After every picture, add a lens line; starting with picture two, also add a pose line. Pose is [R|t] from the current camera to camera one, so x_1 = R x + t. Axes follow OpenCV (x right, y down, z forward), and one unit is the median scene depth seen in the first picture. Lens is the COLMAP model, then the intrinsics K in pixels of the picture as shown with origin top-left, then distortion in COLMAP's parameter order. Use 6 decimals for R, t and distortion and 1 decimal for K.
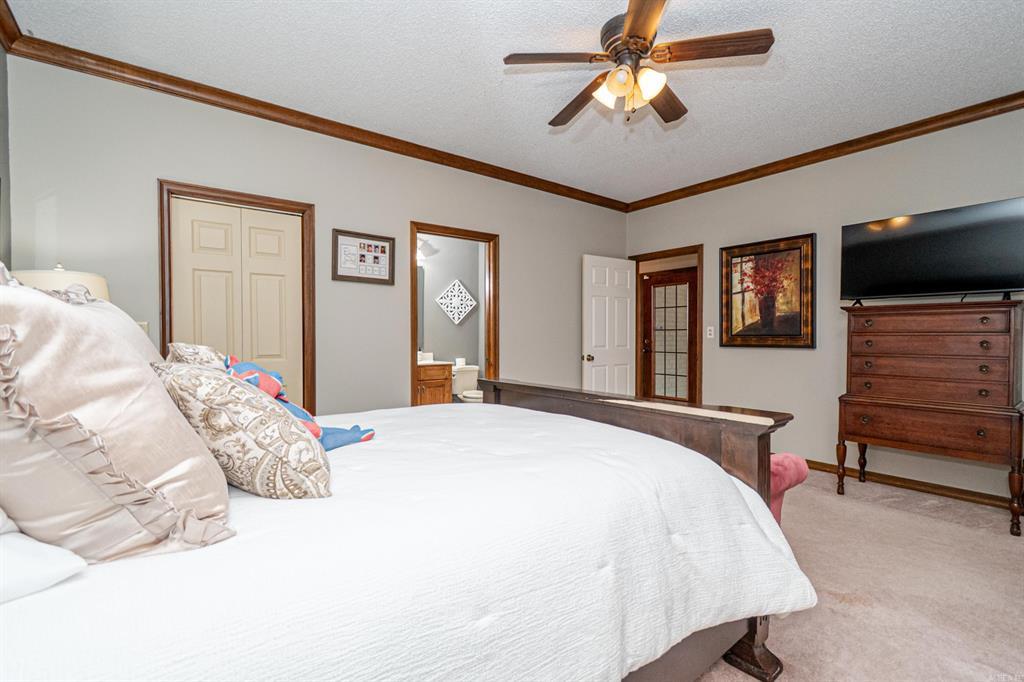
lens RADIAL K [[453.6, 0, 514.9], [0, 453.6, 342.2], [0, 0, 1]] dist [0.007156, -0.004848]
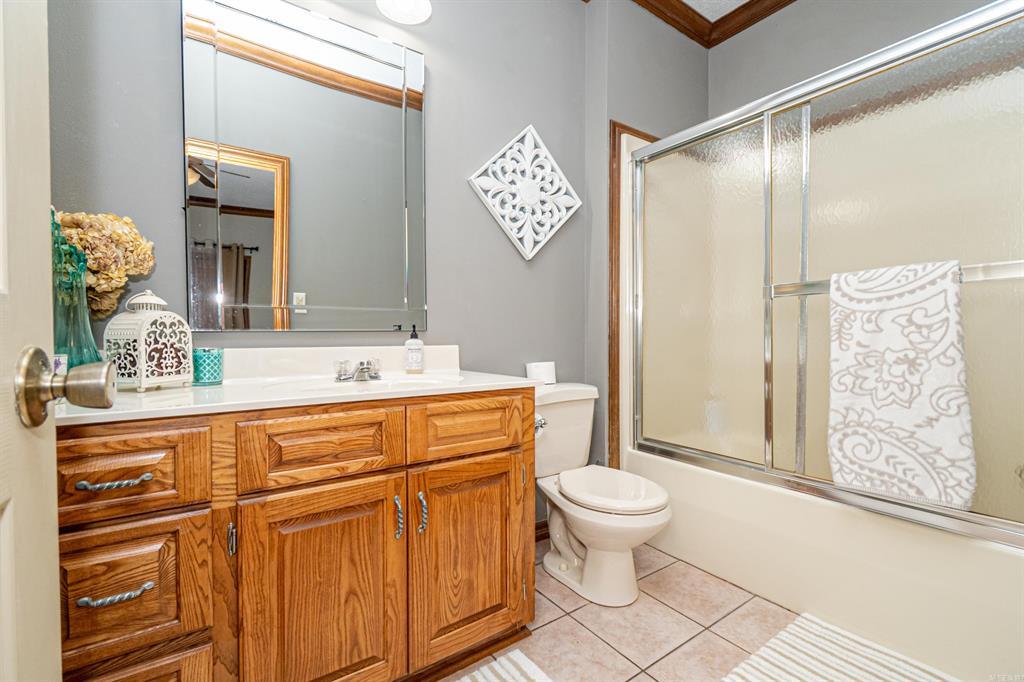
lens RADIAL K [[453.6, 0, 509.5], [0, 453.6, 339.3], [0, 0, 1]] dist [0.007156, -0.004848]
pose [[0.998882, 0.002730, -0.047200, -0.127085], [-0.002837, 0.999994, -0.002202, 0.019574], [0.047193, 0.002334, 0.998883, 0.669611]]
